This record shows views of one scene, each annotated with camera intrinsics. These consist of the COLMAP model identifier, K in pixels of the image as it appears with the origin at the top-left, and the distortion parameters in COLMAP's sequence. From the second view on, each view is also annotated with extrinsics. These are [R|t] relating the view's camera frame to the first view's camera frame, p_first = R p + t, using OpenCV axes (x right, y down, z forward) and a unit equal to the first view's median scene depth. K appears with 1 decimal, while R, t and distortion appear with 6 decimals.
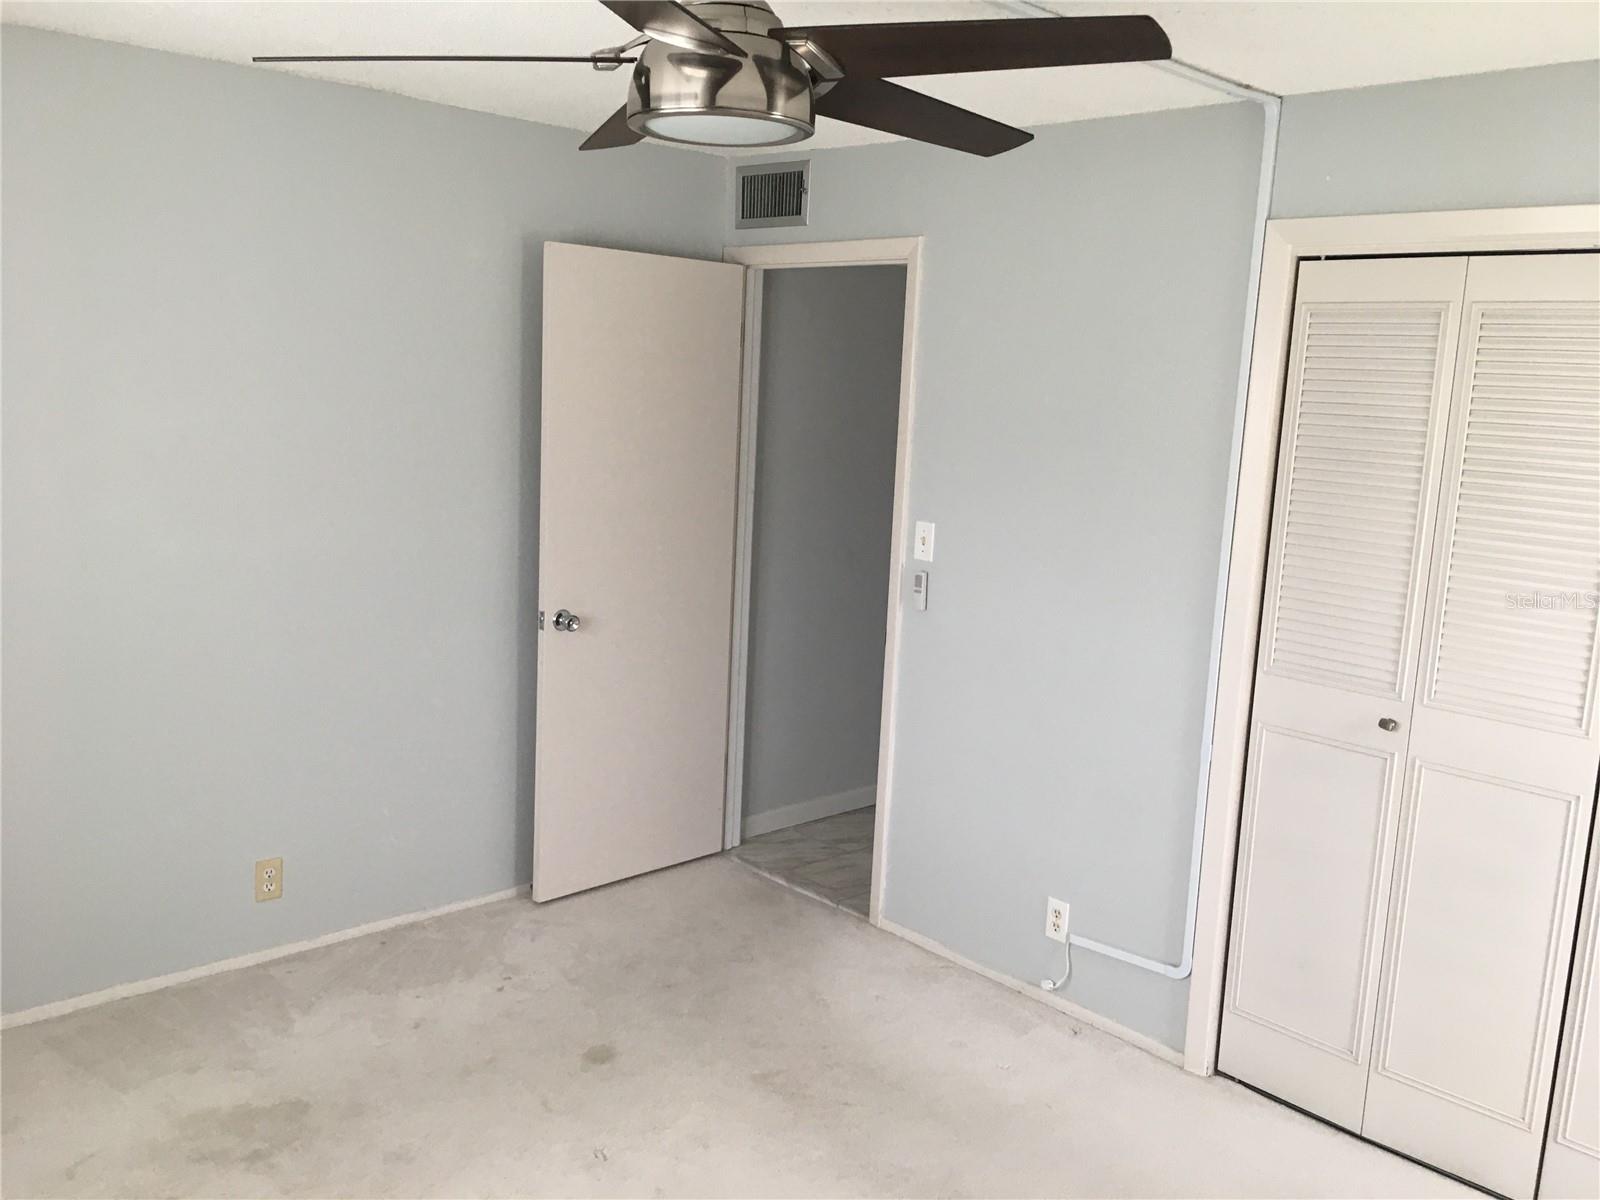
lens RADIAL K [[1367.4, 0, 794.4], [0, 1367.4, 591.5], [0, 0, 1]] dist [0.050728, -0.004849]
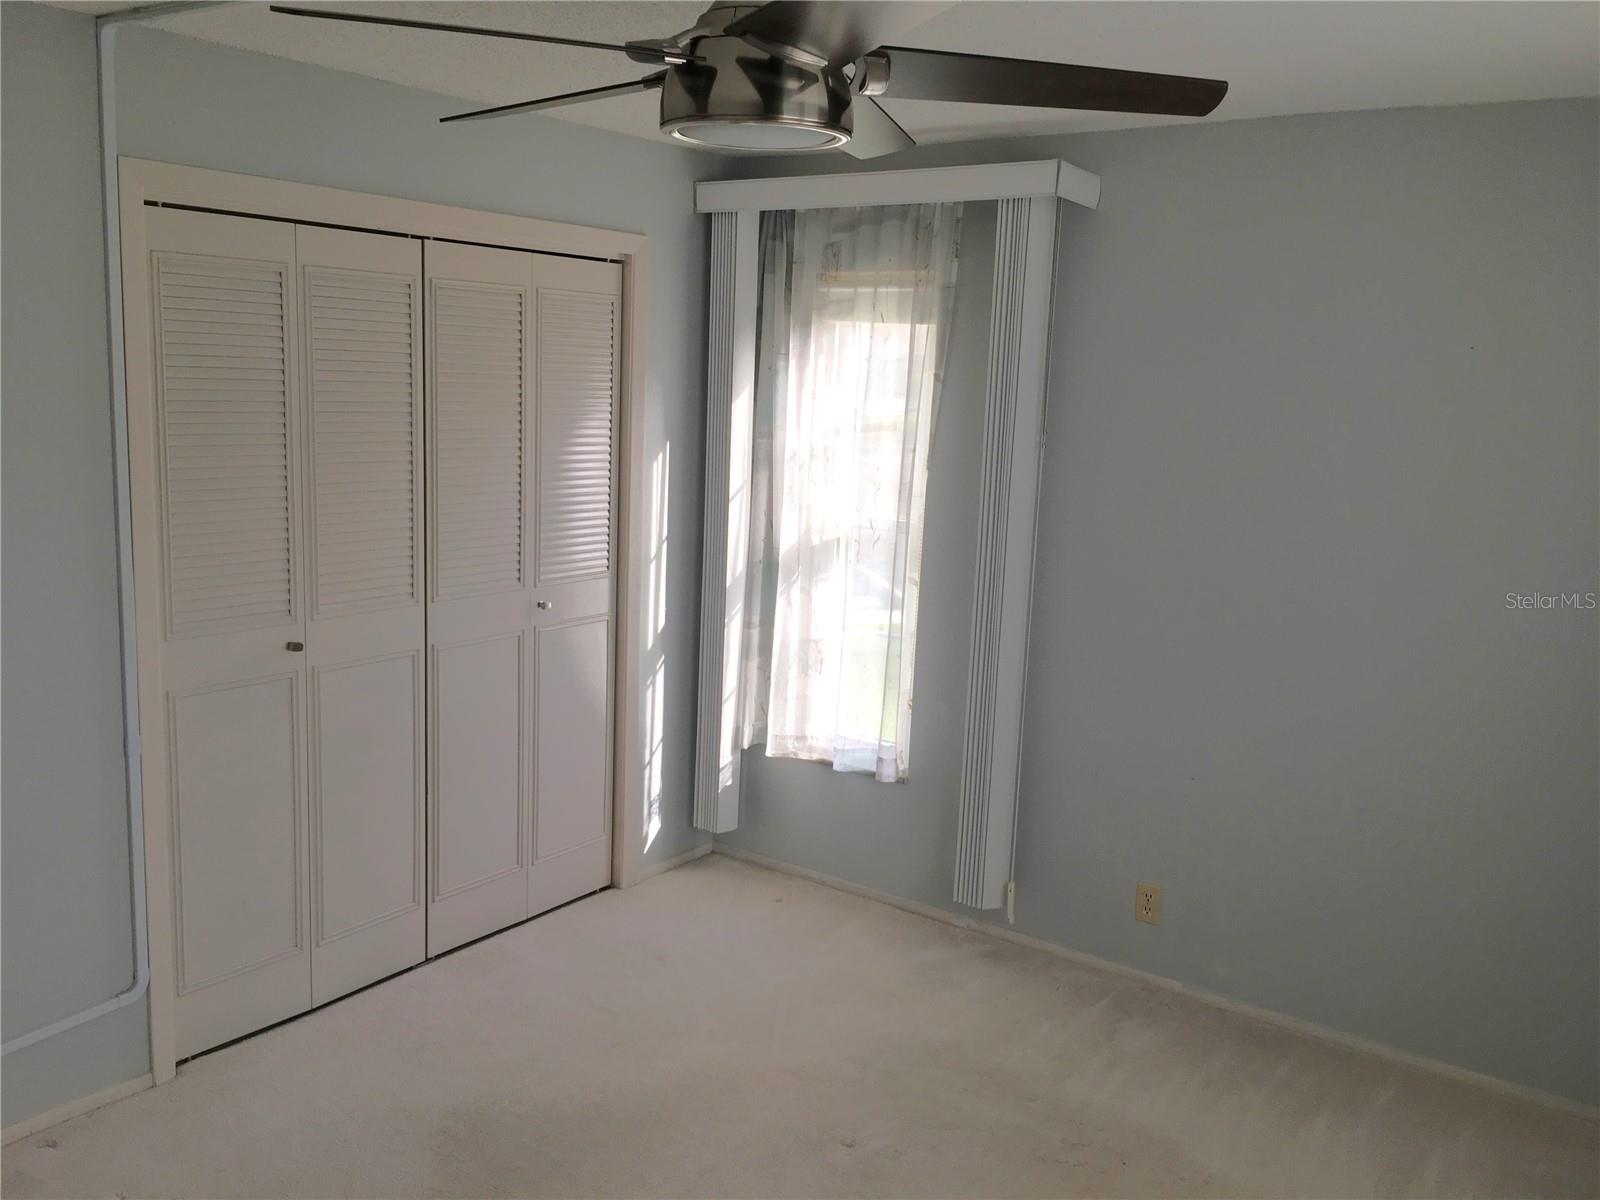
lens RADIAL K [[1367.4, 0, 794.4], [0, 1367.4, 591.5], [0, 0, 1]] dist [0.050728, -0.004849]
pose [[-0.154803, -0.219224, 0.963316, -0.676876], [0.115698, 0.964337, 0.238049, -0.160403], [-0.981147, 0.148305, -0.123918, 0.726877]]
